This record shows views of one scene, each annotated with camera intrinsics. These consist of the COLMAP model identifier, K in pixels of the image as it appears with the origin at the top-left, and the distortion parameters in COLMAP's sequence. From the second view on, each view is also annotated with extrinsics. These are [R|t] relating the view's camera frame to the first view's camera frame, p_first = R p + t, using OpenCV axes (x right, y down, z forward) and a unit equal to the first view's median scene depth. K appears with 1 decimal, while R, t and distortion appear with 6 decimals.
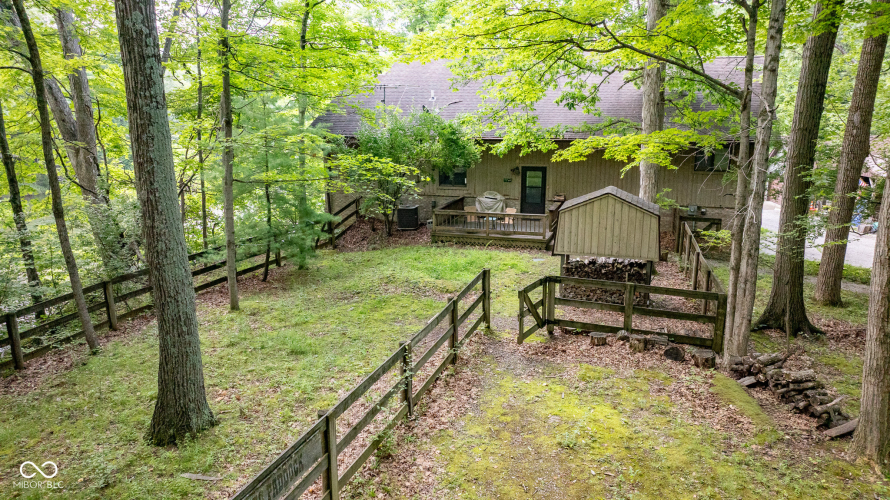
lens RADIAL K [[651.4, 0, 452.4], [0, 651.4, 266.3], [0, 0, 1]] dist [0.007912, 0.000493]
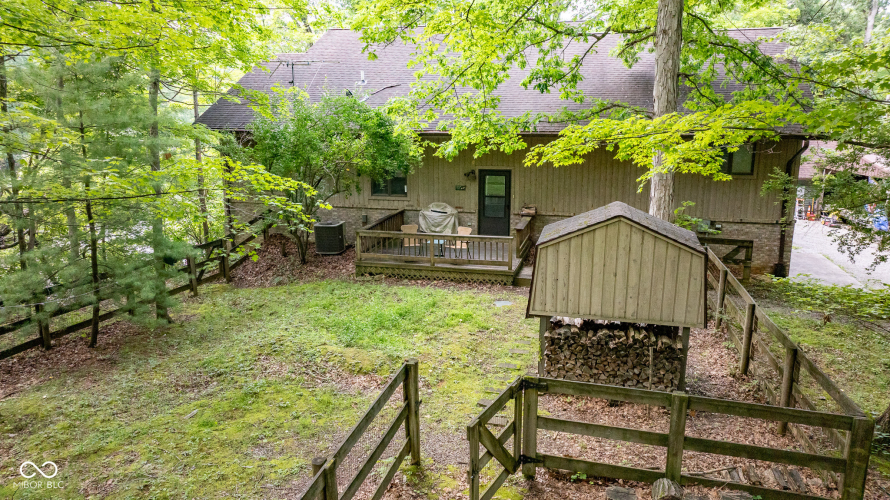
lens RADIAL K [[651.4, 0, 445.3], [0, 651.4, 250.1], [0, 0, 1]] dist [0.007912, 0.000493]
pose [[0.998822, -0.013172, 0.046706, 0.040540], [0.014354, 0.999583, -0.025071, -0.053958], [-0.046356, 0.025712, 0.998594, 0.322479]]
